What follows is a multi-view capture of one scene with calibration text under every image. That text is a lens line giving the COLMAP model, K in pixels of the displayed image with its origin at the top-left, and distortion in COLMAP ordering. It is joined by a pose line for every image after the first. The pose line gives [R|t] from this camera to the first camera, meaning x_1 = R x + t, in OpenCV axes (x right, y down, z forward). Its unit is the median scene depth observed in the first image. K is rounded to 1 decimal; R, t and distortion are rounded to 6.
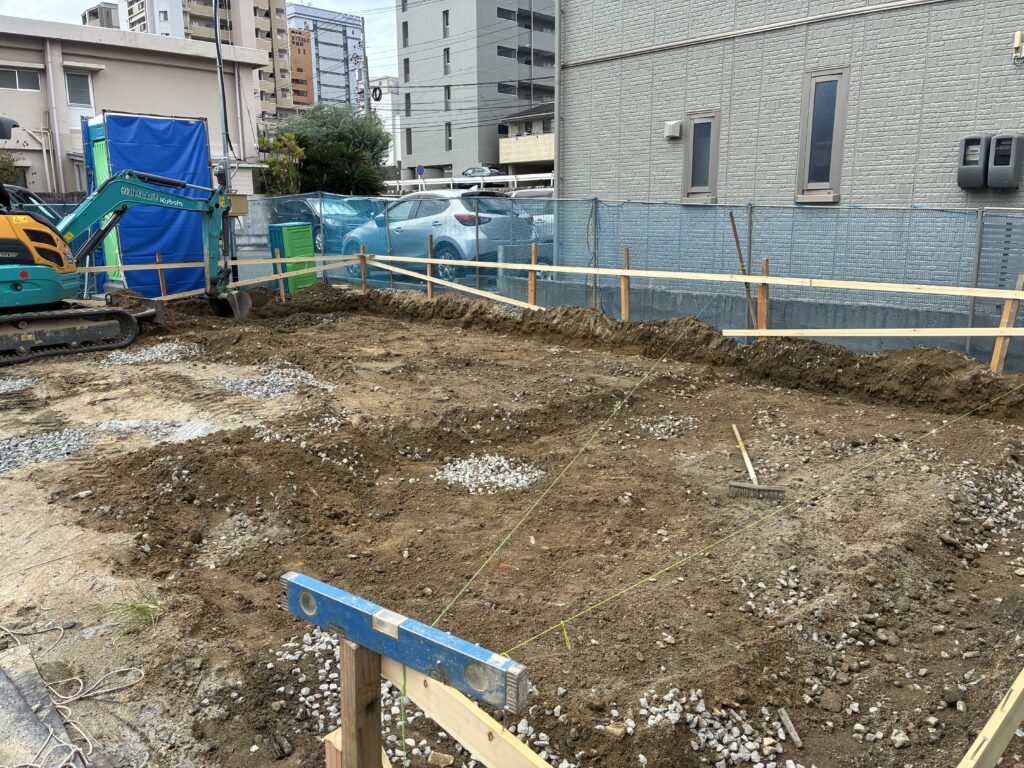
lens RADIAL K [[773.5, 0, 515.1], [0, 773.5, 380.4], [0, 0, 1]] dist [0.030710, -0.046826]
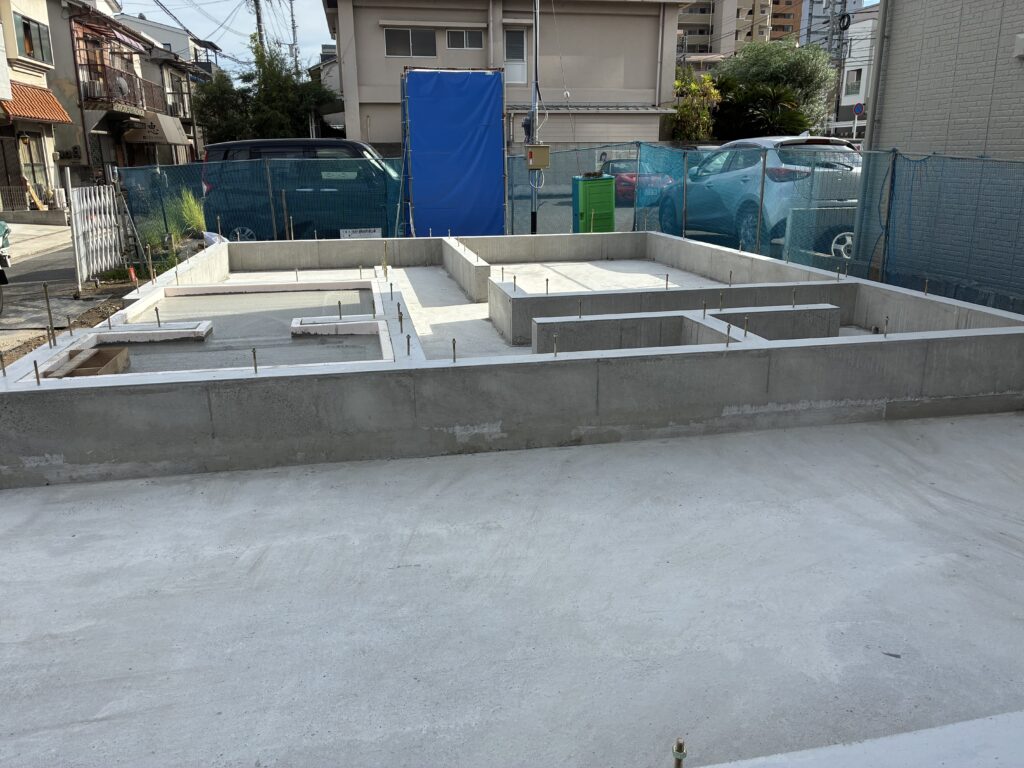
lens RADIAL K [[773.5, 0, 510.3], [0, 773.5, 388.0], [0, 0, 1]] dist [0.030710, -0.046826]
pose [[0.833452, 0.155558, -0.530245, 0.167398], [-0.114877, 0.987371, 0.109099, -0.041561], [0.540519, -0.030016, 0.840796, 0.150077]]
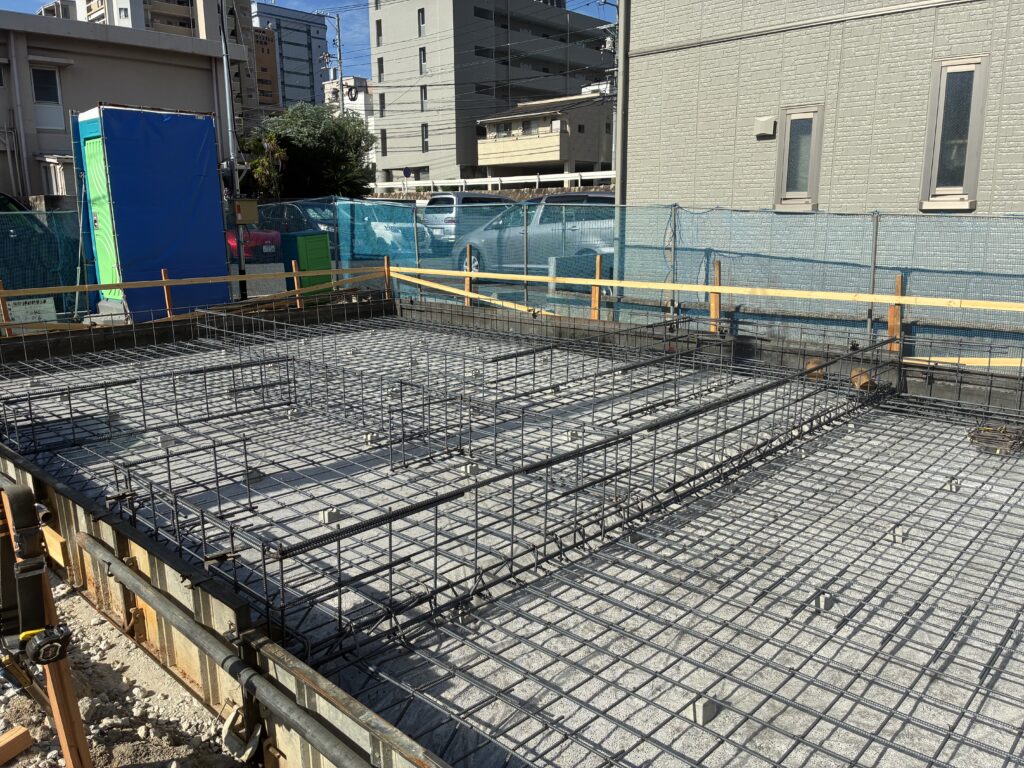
lens RADIAL K [[773.5, 0, 514.6], [0, 773.5, 380.7], [0, 0, 1]] dist [0.030710, -0.046826]
pose [[0.999044, -0.011052, 0.042291, -0.088312], [0.011152, 0.999936, -0.002117, -0.026513], [-0.042265, 0.002586, 0.999103, 0.097814]]
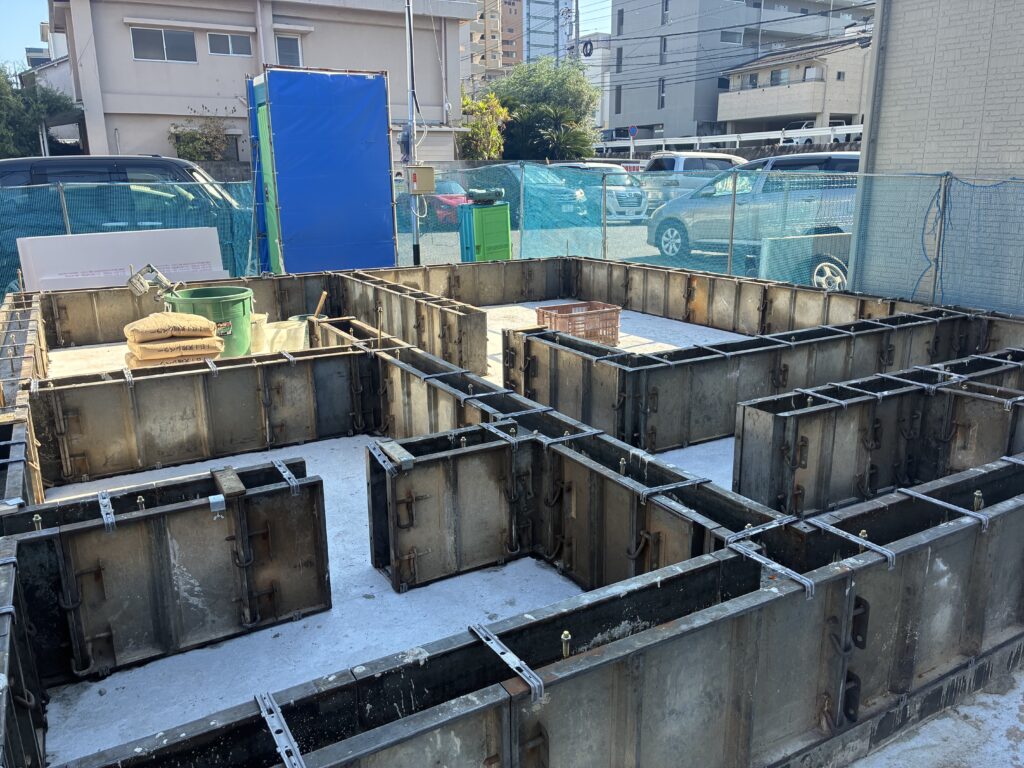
lens RADIAL K [[773.5, 0, 507.1], [0, 773.5, 384.1], [0, 0, 1]] dist [0.030710, -0.046826]
pose [[0.966284, 0.062889, -0.249681, -0.054246], [-0.050032, 0.997090, 0.057517, -0.062945], [0.252572, -0.043086, 0.966618, 0.222782]]
